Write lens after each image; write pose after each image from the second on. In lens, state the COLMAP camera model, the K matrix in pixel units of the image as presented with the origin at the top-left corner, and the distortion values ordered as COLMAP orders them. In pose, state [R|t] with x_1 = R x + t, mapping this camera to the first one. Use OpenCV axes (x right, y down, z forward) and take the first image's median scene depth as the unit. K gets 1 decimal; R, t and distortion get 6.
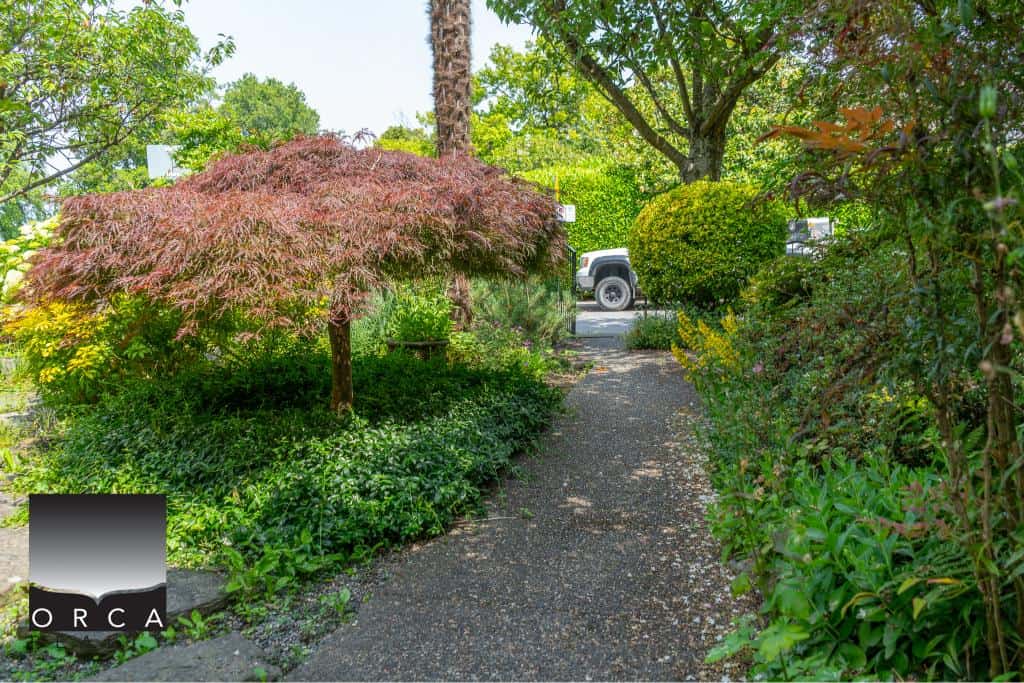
lens RADIAL K [[792.8, 0, 513.7], [0, 792.8, 341.0], [0, 0, 1]] dist [-0.016838, 0.004067]
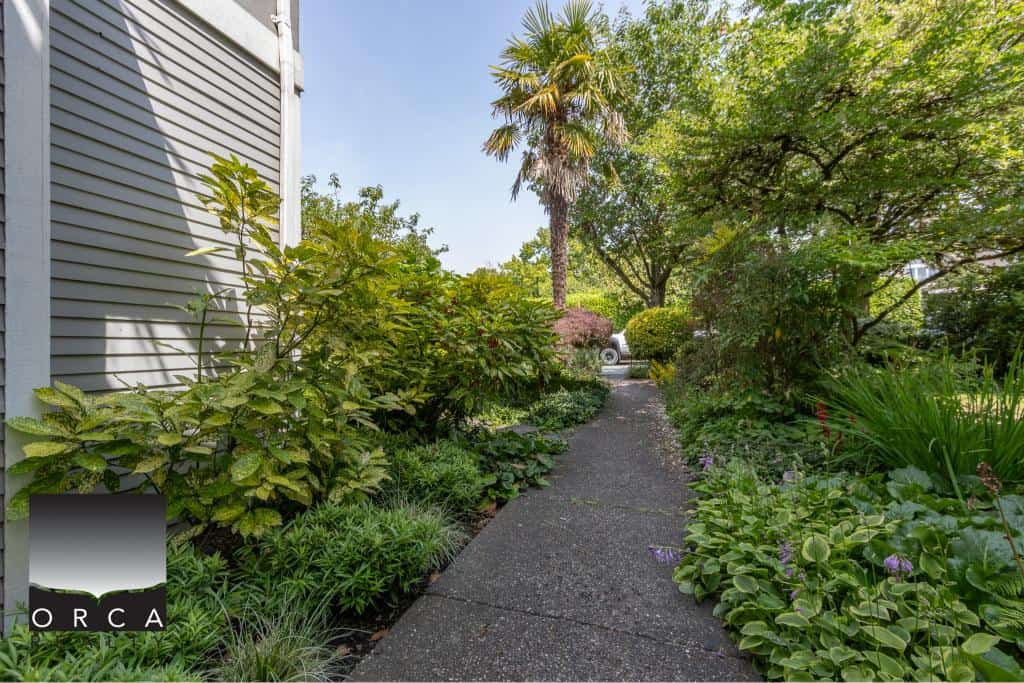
lens RADIAL K [[468.2, 0, 505.1], [0, 468.2, 340.8], [0, 0, 1]] dist [0.008569, 0.000383]
pose [[0.997736, -0.001015, -0.067250, -0.108823], [-0.005591, 0.995173, -0.097978, 0.033238], [0.067025, 0.098132, 0.992914, -0.374116]]
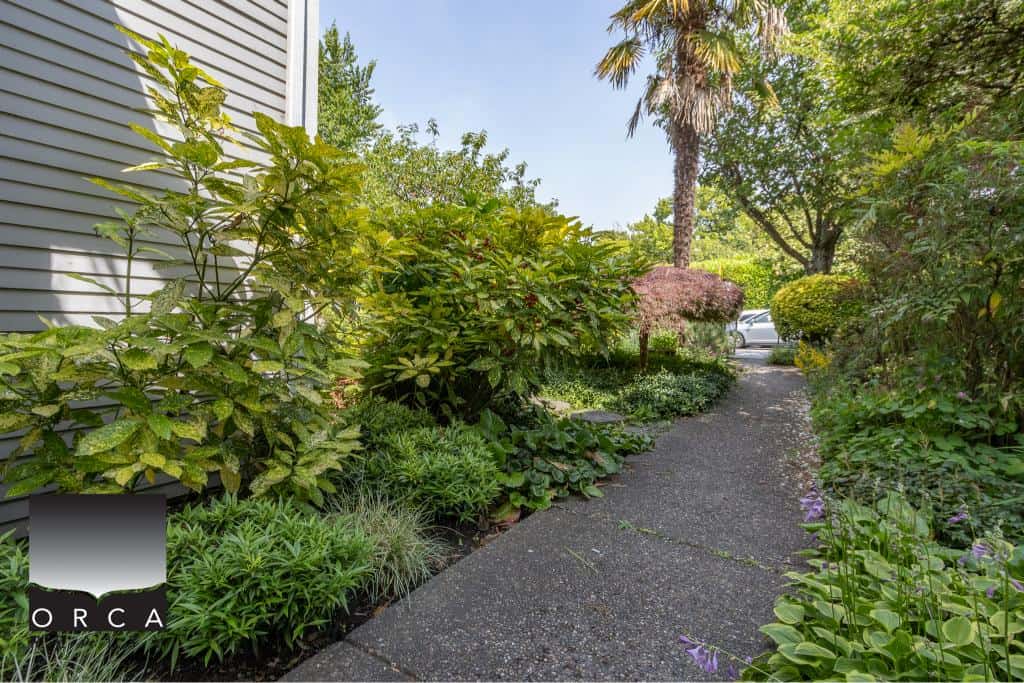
lens RADIAL K [[507.2, 0, 505.1], [0, 507.2, 346.8], [0, 0, 1]] dist [0.002083, -0.000974]
pose [[0.947782, 0.059748, -0.313273, -0.060980], [-0.069788, 0.997342, -0.020923, 0.033262], [0.311190, 0.041693, 0.949433, -0.288958]]
